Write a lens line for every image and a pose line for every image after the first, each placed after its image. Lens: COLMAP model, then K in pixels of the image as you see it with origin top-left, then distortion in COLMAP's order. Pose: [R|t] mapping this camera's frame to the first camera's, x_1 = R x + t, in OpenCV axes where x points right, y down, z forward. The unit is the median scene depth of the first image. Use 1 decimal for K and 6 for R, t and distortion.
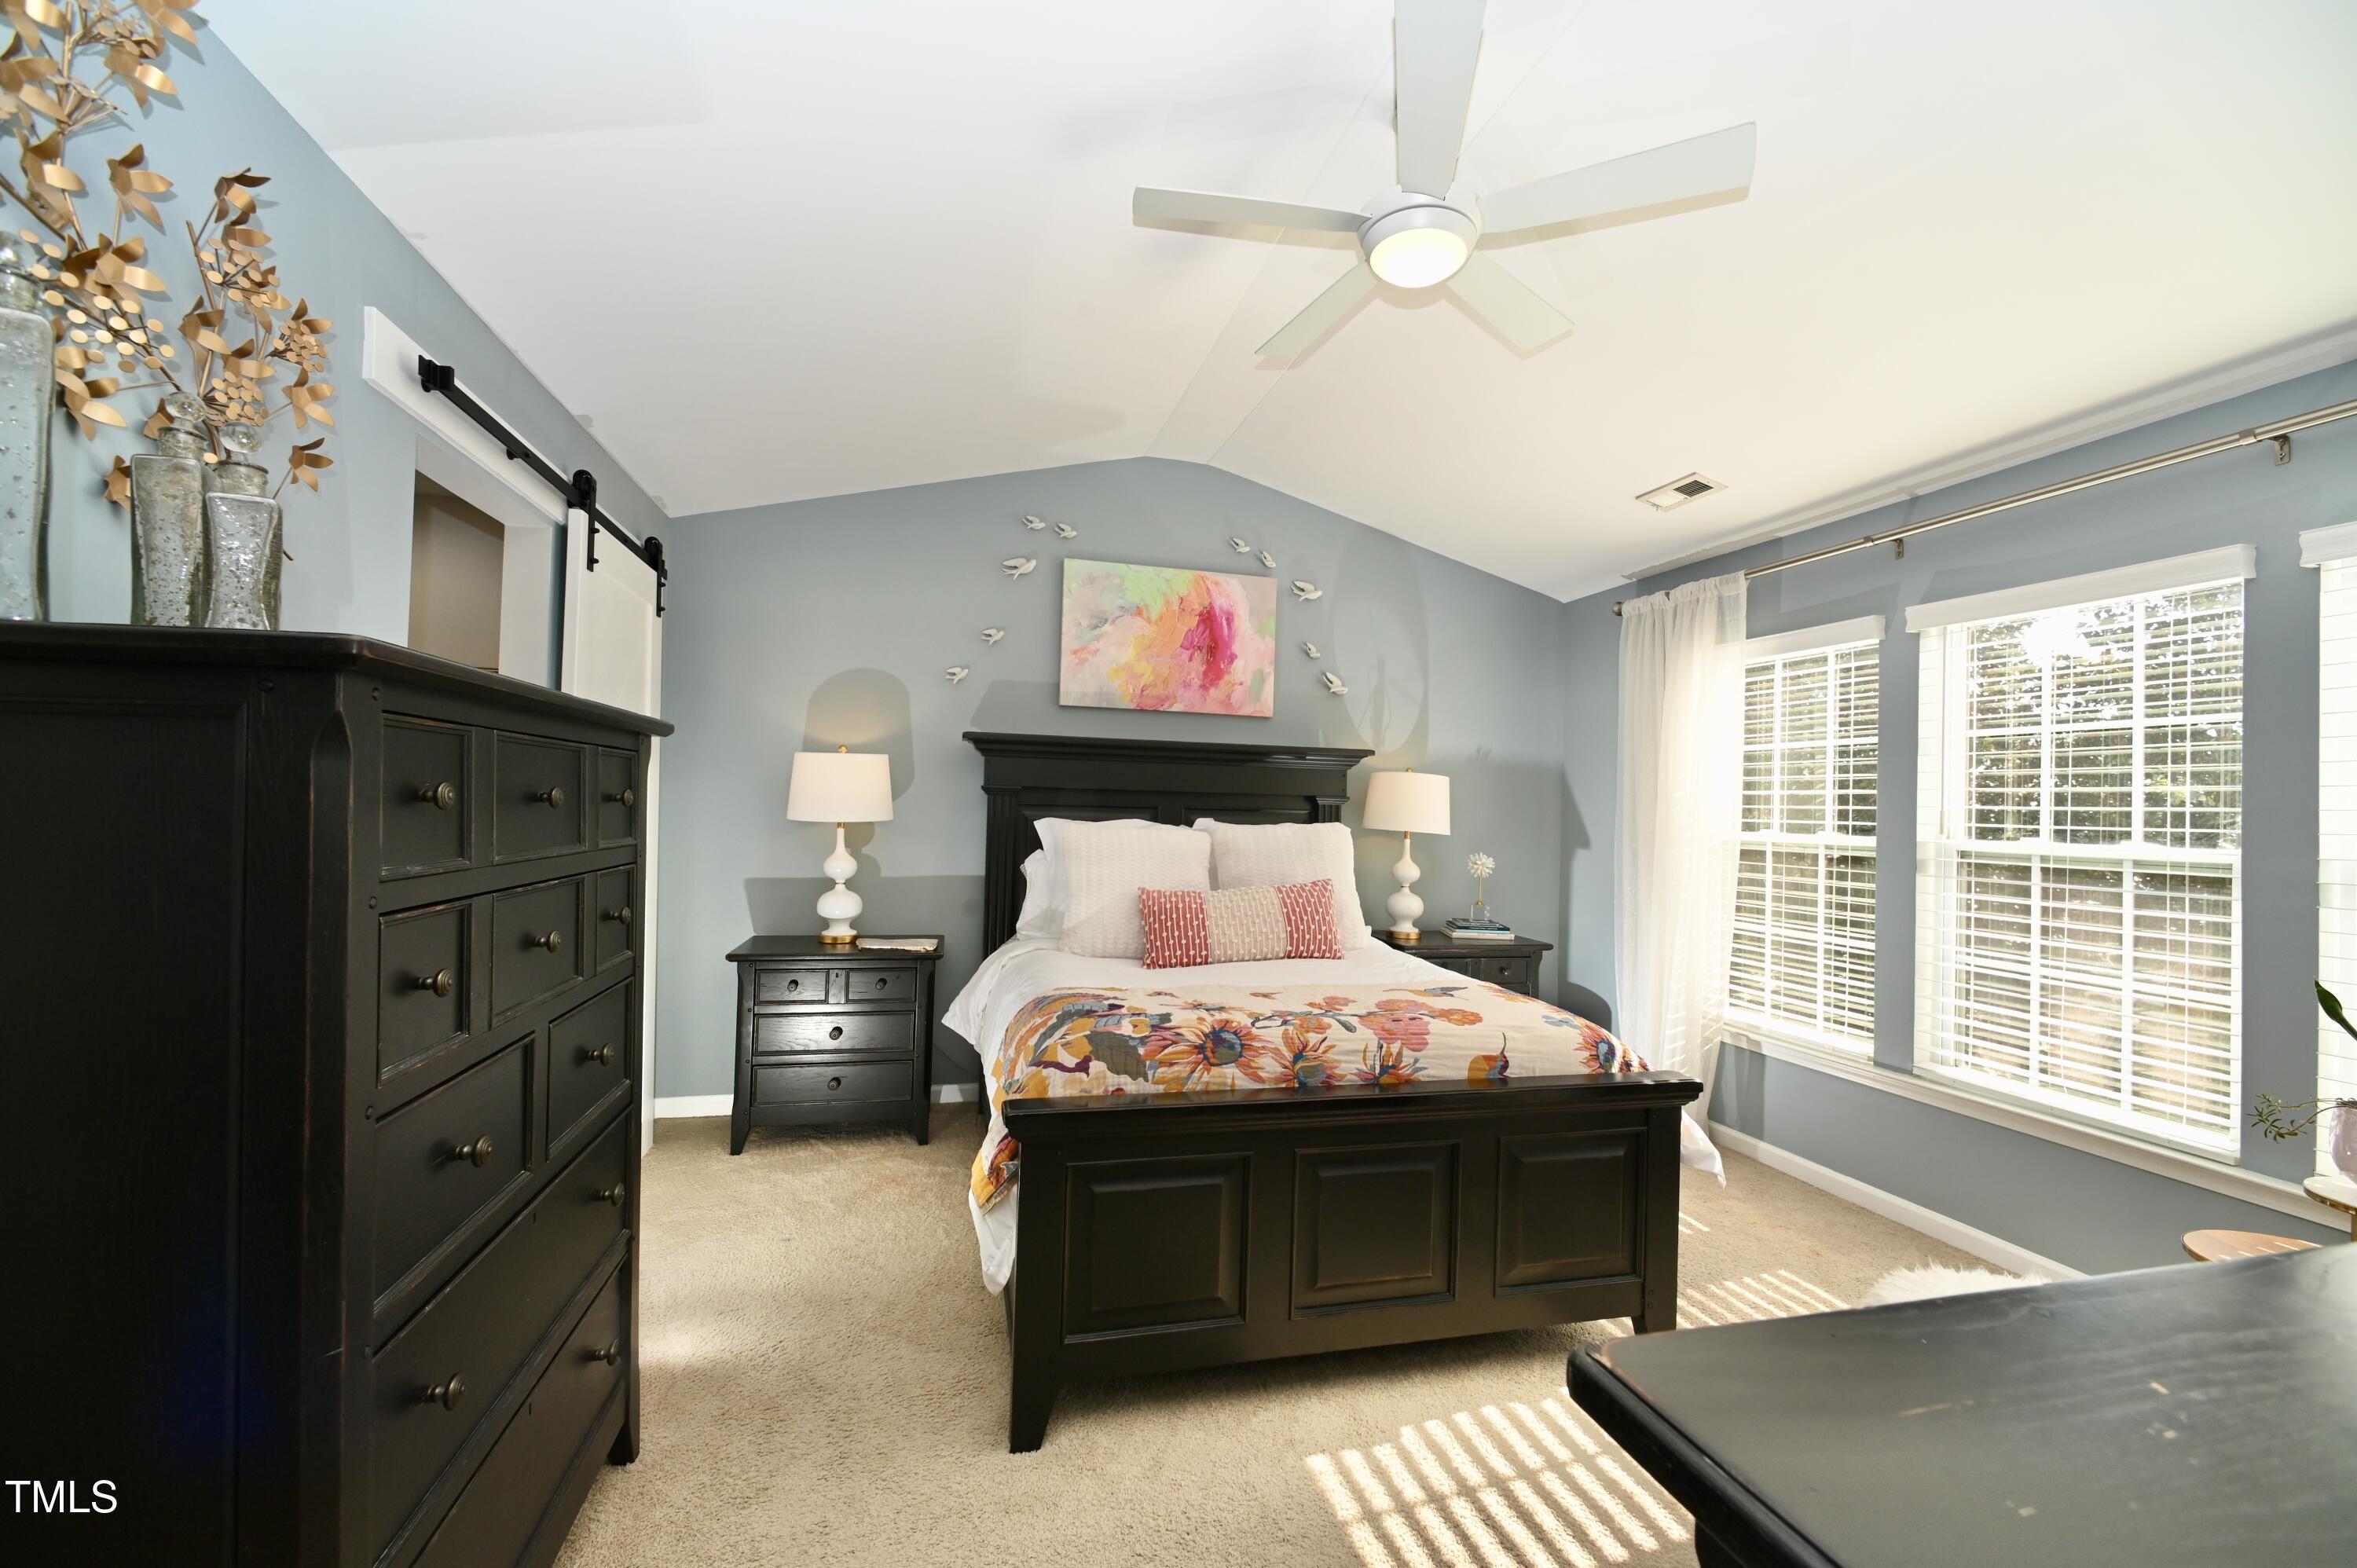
lens RADIAL K [[944.4, 0, 1168.6], [0, 944.4, 790.6], [0, 0, 1]] dist [-0.001243, -0.000324]
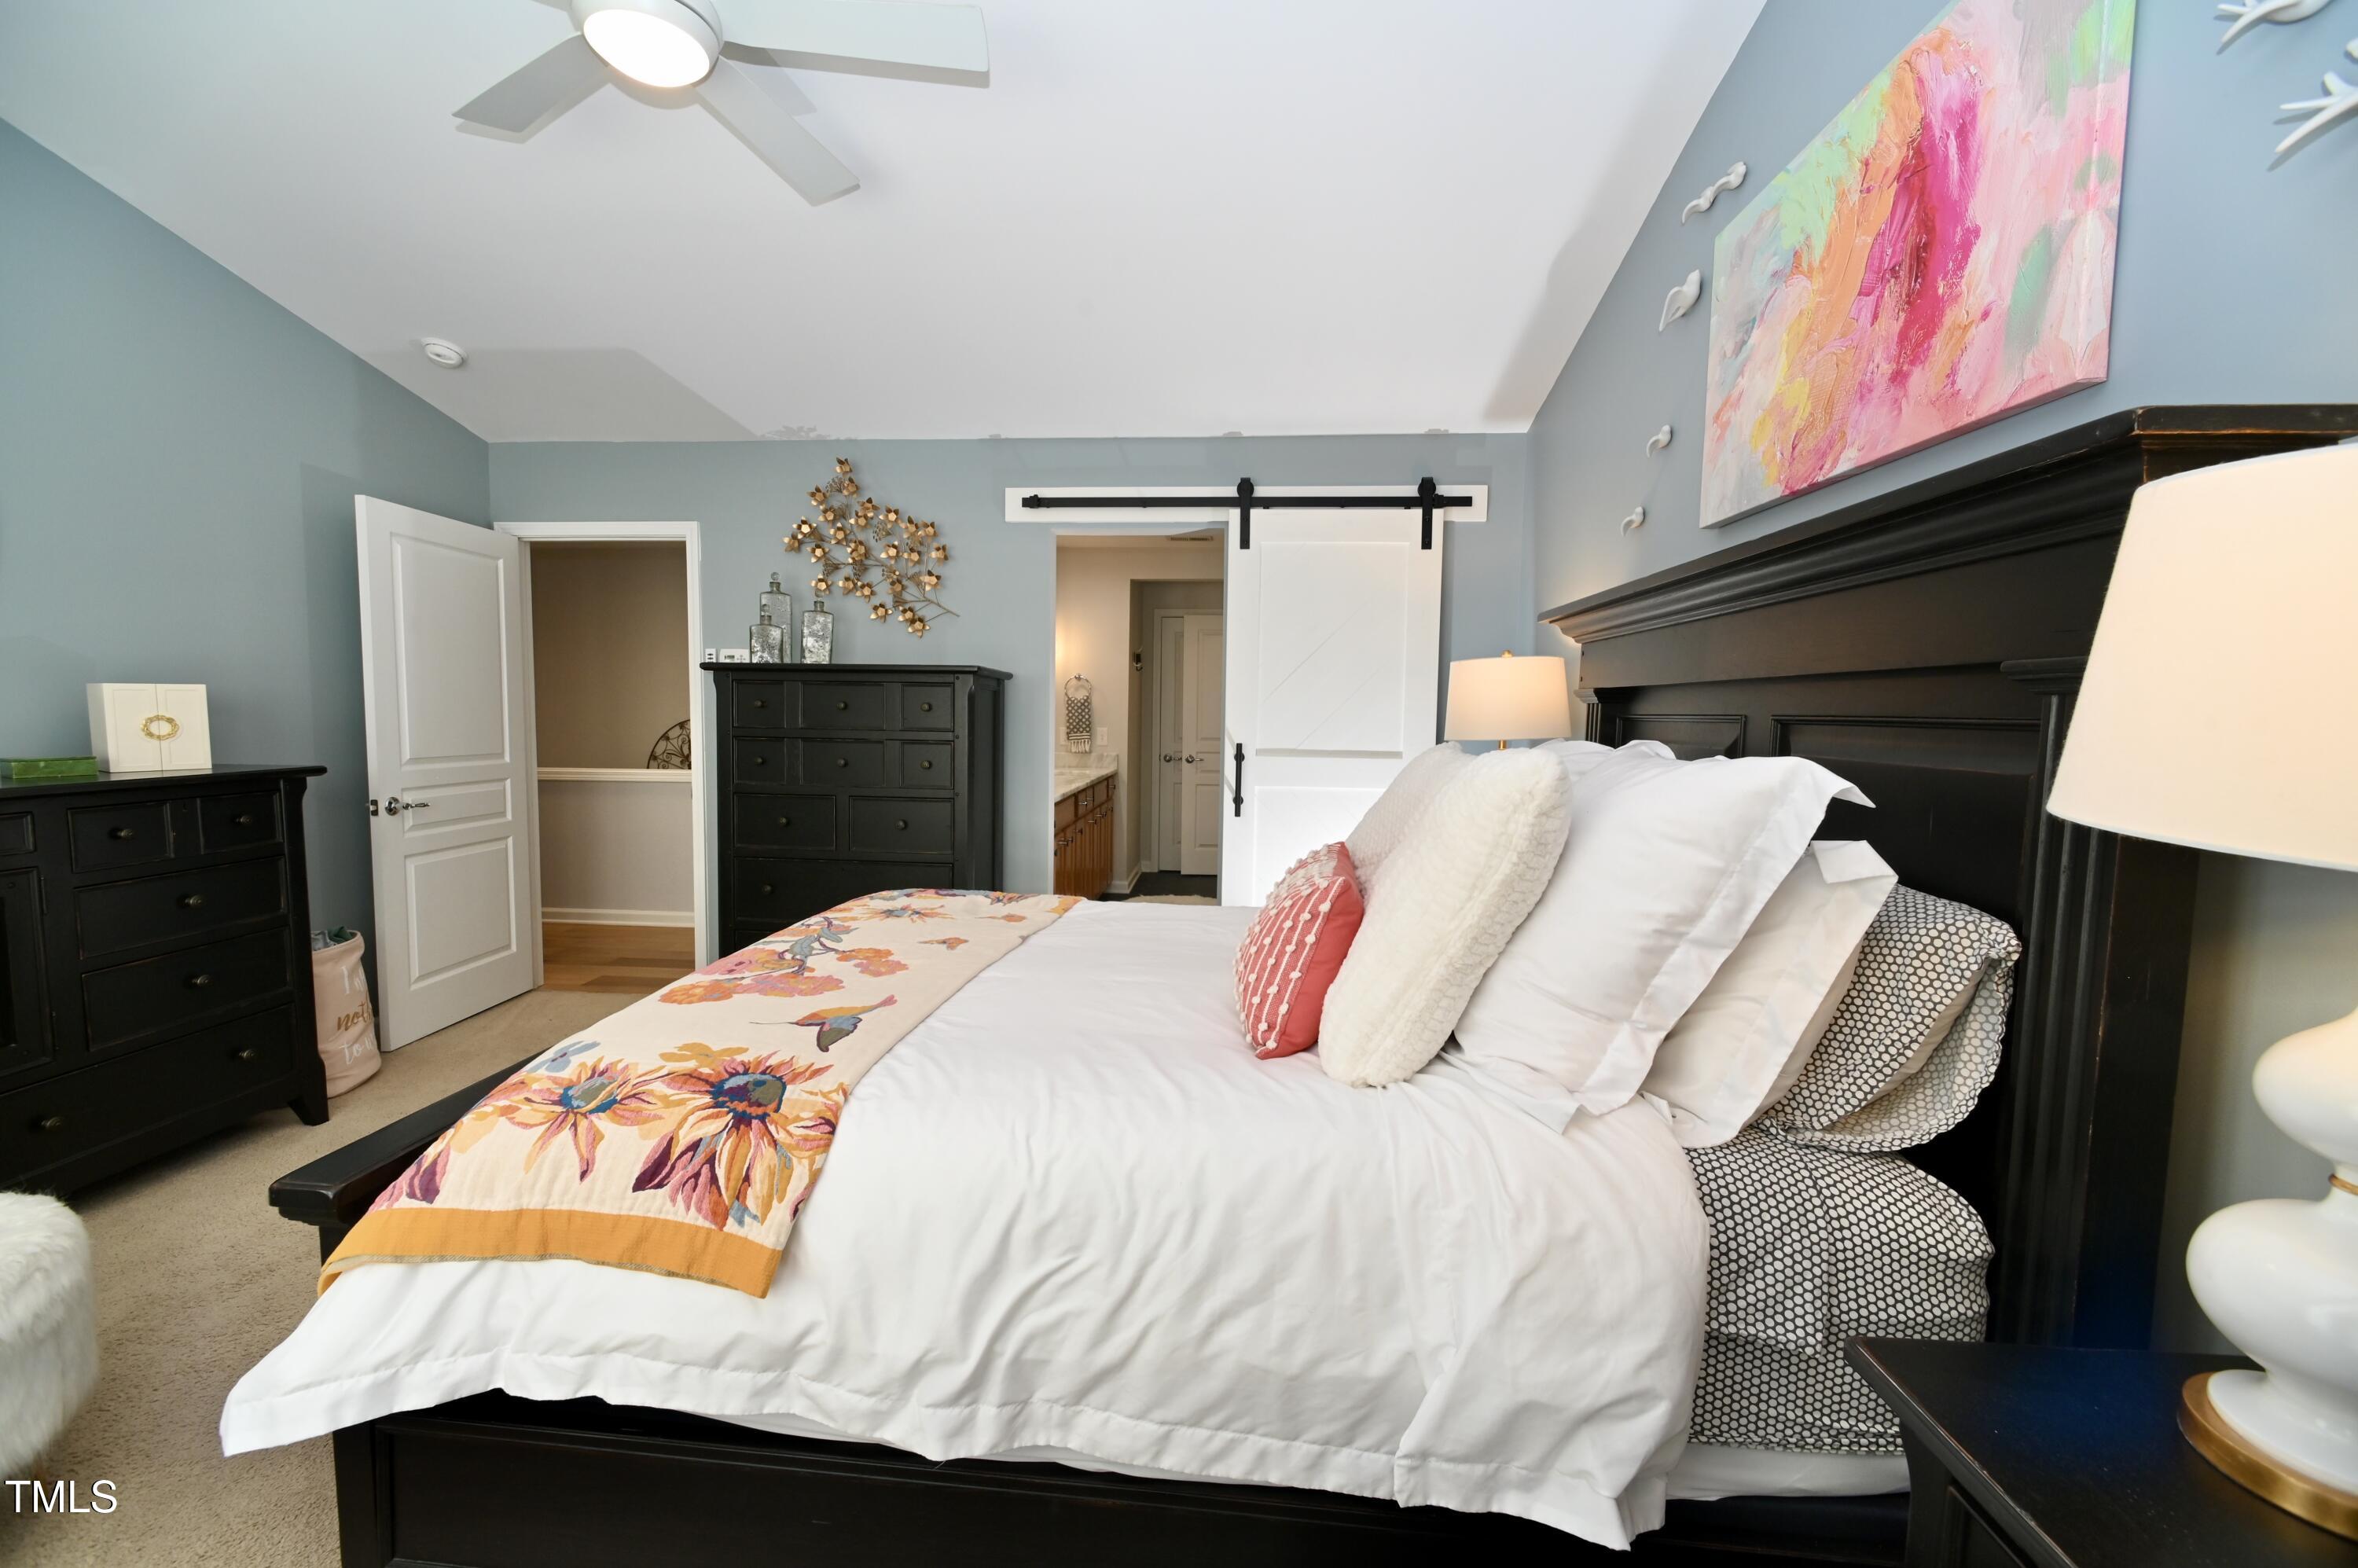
lens RADIAL K [[944.8, 0, 1169.1], [0, 944.8, 790.6], [0, 0, 1]] dist [-0.001243, -0.000324]
pose [[-0.326309, 0.046298, -0.944129, 0.468547], [-0.010082, 0.998573, 0.052453, 0.029452], [0.945209, 0.026634, -0.325377, 0.861189]]
